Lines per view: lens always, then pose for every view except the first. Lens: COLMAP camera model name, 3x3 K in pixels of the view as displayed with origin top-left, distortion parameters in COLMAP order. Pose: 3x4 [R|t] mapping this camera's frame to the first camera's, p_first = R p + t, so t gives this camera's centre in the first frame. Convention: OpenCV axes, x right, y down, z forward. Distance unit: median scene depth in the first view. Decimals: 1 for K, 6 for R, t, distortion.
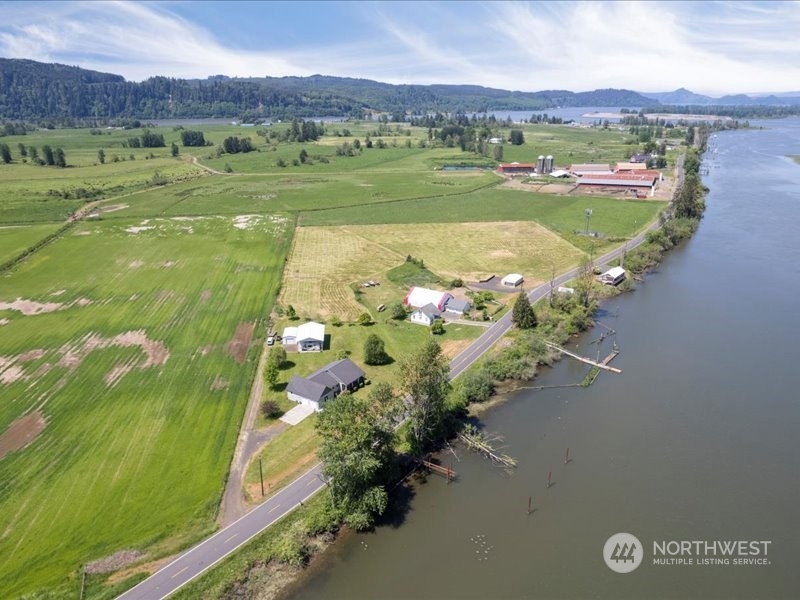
lens RADIAL K [[580.5, 0, 403.2], [0, 580.5, 299.3], [0, 0, 1]] dist [-0.069916, 0.060033]
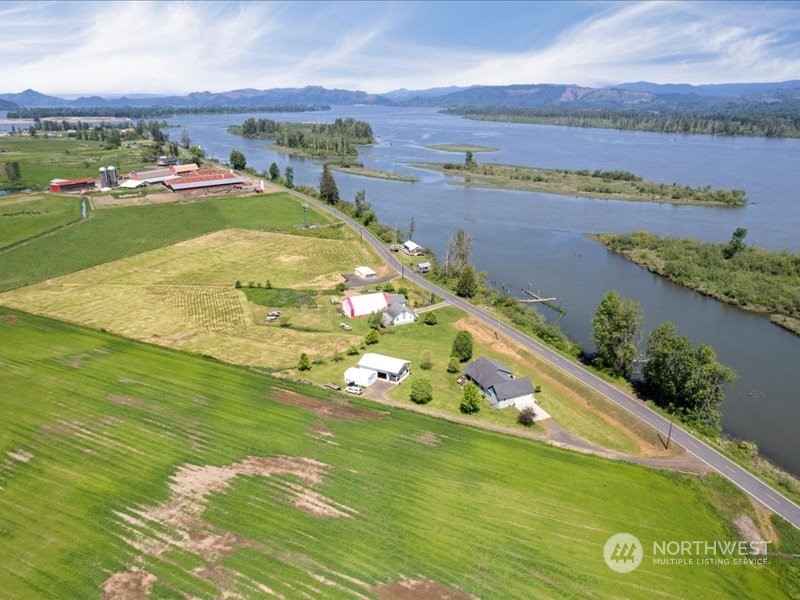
lens RADIAL K [[580.5, 0, 403.3], [0, 580.5, 300.5], [0, 0, 1]] dist [-0.069916, 0.060033]
pose [[0.539173, -0.279377, 0.794507, -0.605360], [0.280072, 0.949163, 0.143696, -0.112451], [-0.794262, 0.145042, 0.590009, 0.313066]]
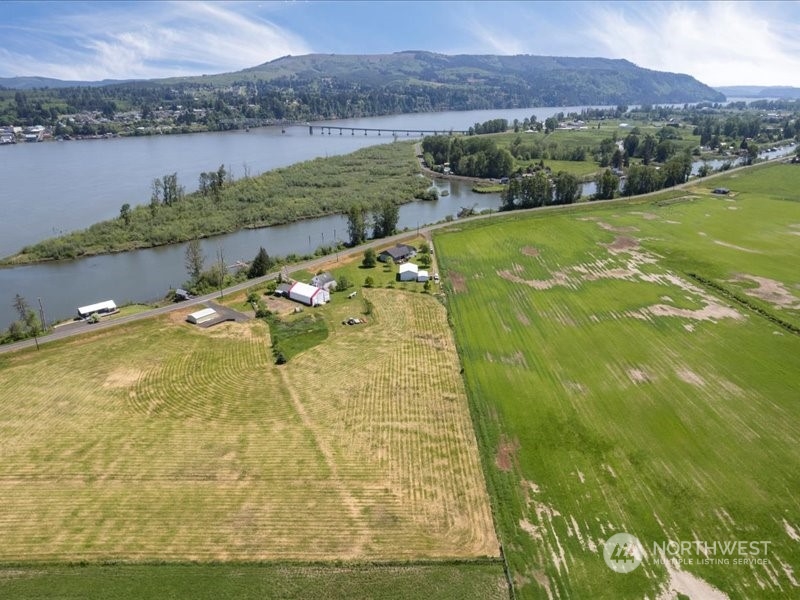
lens RADIAL K [[580.5, 0, 407.3], [0, 580.5, 300.8], [0, 0, 1]] dist [-0.069916, 0.060033]
pose [[-0.995121, -0.030354, 0.093879, -0.218171], [0.036734, 0.769111, 0.638059, -0.606400], [-0.091571, 0.638395, -0.764243, 1.597548]]
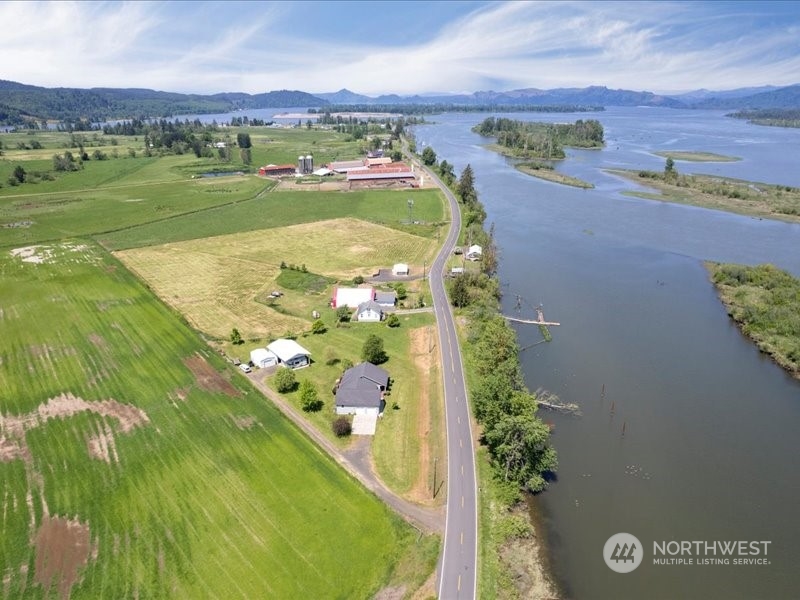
lens RADIAL K [[580.5, 0, 403.1], [0, 580.5, 301.5], [0, 0, 1]] dist [-0.069916, 0.060033]
pose [[0.860321, -0.171550, 0.480019, -0.318761], [0.171509, 0.984184, 0.044340, -0.021360], [-0.480034, 0.044181, 0.876137, 0.058473]]
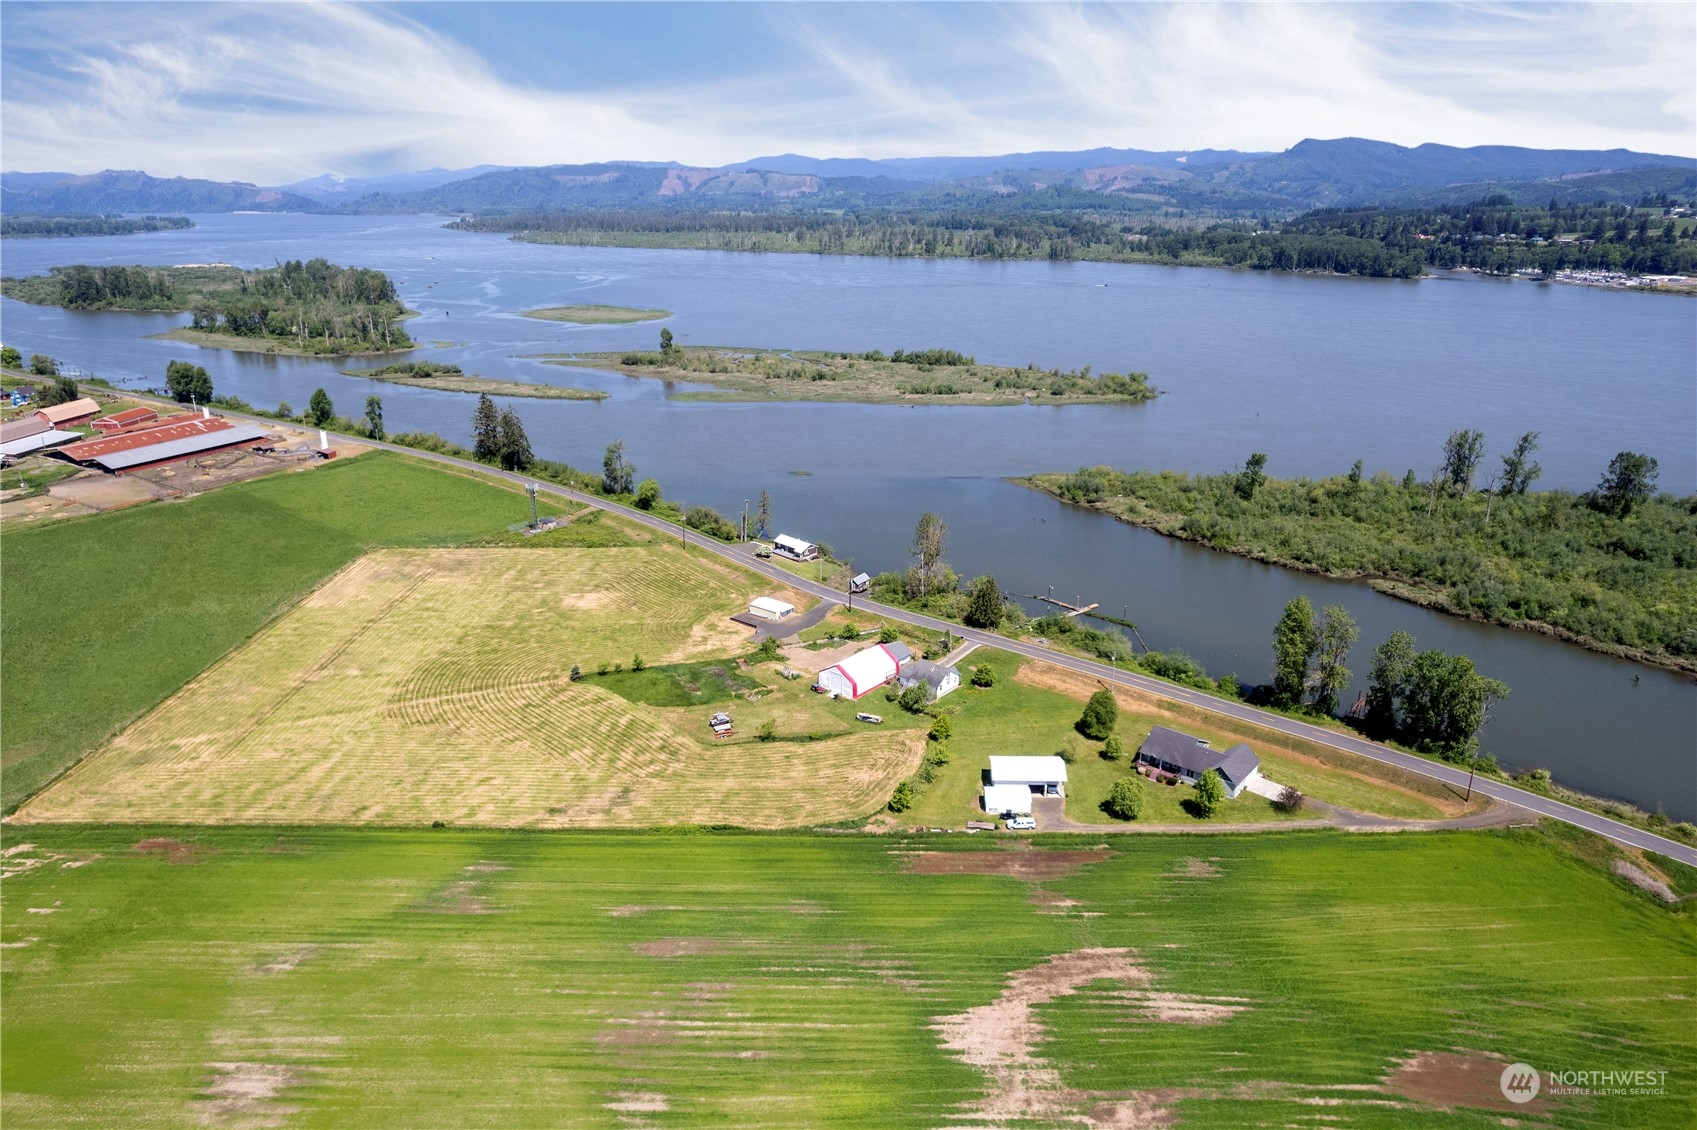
lens RADIAL K [[1098.8, 0, 855.4], [0, 1098.8, 560.7], [0, 0, 1]] dist [-0.058274, 0.042113]
pose [[0.130085, -0.325042, 0.936710, -0.803784], [0.335655, 0.903393, 0.266866, -0.334072], [-0.932960, 0.279696, 0.226620, 0.624529]]
